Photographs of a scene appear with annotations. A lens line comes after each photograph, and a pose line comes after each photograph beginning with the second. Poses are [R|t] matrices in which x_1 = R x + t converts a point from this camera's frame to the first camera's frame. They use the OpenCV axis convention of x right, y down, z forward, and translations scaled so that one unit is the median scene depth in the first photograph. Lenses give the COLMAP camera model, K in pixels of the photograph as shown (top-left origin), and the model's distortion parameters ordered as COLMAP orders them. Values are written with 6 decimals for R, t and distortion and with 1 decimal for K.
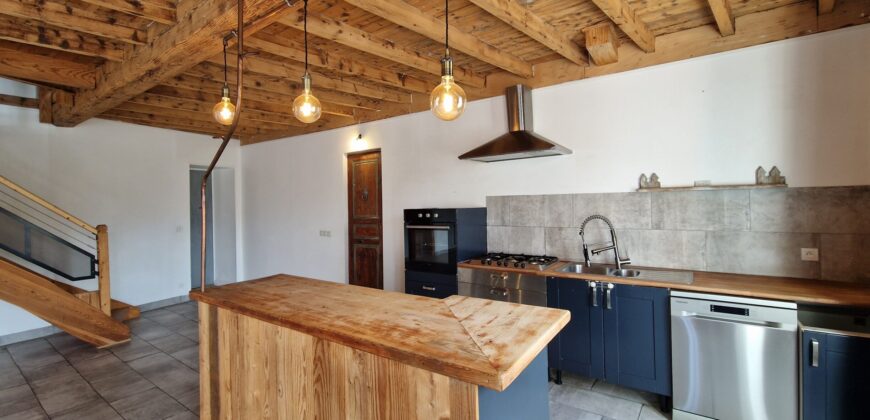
lens RADIAL K [[370.4, 0, 441.5], [0, 370.4, 202.2], [0, 0, 1]] dist [0.007650, -0.004224]
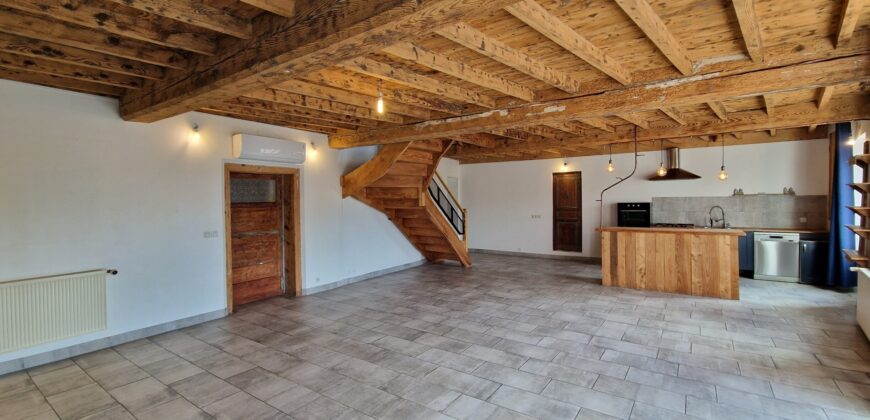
lens RADIAL K [[370.4, 0, 441.2], [0, 370.4, 201.6], [0, 0, 1]] dist [0.007650, -0.004224]
pose [[0.999854, 0.010901, 0.013156, -1.419955], [-0.010940, 0.999936, 0.002947, 0.020840], [-0.013123, -0.003090, 0.999909, -1.410051]]
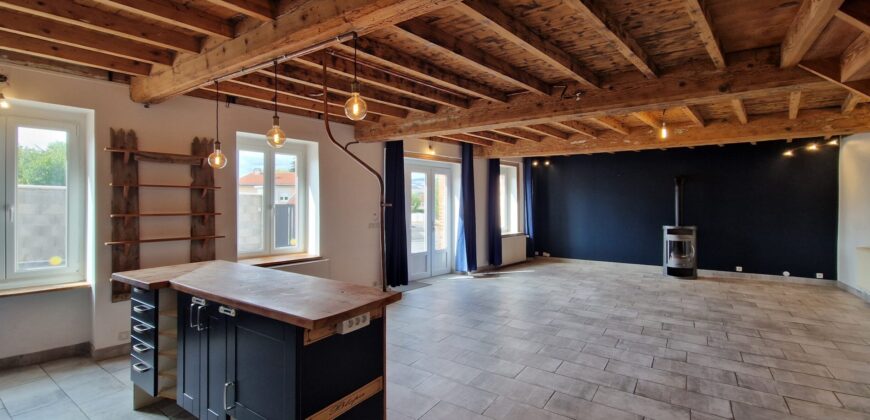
lens RADIAL K [[370.4, 0, 441.1], [0, 370.4, 202.5], [0, 0, 1]] dist [0.007650, -0.004224]
pose [[-0.999349, 0.021097, -0.029273, -0.553692], [0.021159, 0.999774, -0.001824, 0.009252], [0.029227, -0.002442, -0.999570, 1.423936]]
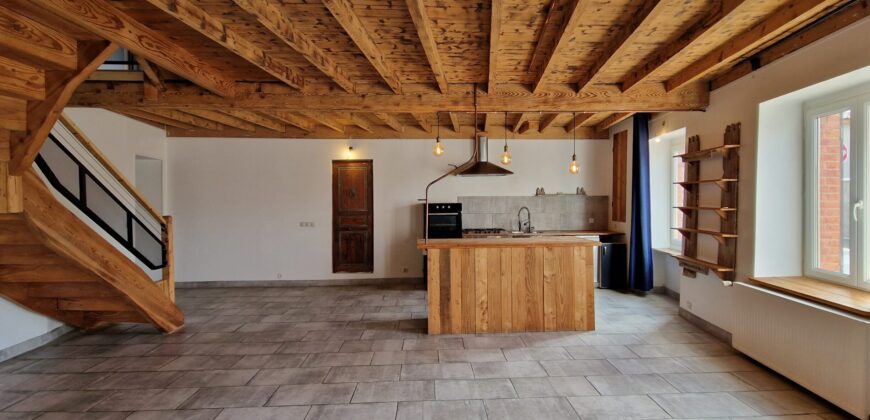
lens RADIAL K [[370.4, 0, 442.0], [0, 370.4, 201.9], [0, 0, 1]] dist [0.007650, -0.004224]
pose [[0.791300, 0.012228, 0.611306, -1.246376], [-0.010939, 0.999923, -0.005842, 0.026025], [-0.611330, -0.002064, 0.791373, -0.381812]]
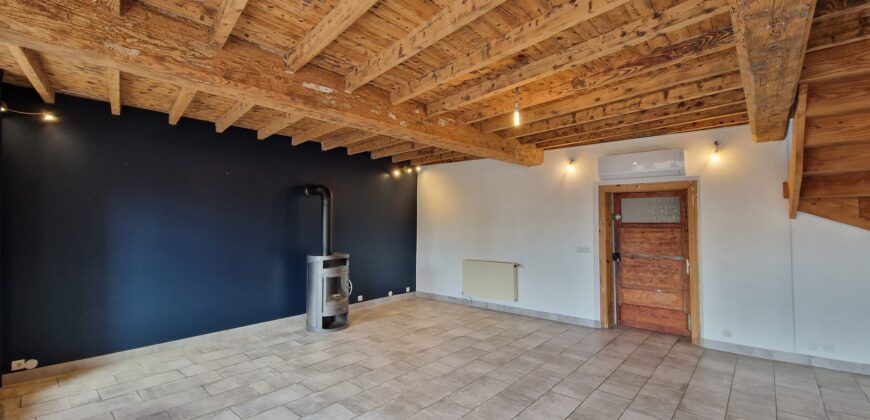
lens RADIAL K [[370.4, 0, 440.8], [0, 370.4, 202.8], [0, 0, 1]] dist [0.007650, -0.004224]
pose [[-0.097958, -0.027247, -0.994818, -0.500010], [-0.000286, 0.999626, -0.027350, -0.004440], [0.995191, -0.002395, -0.097929, -0.320251]]
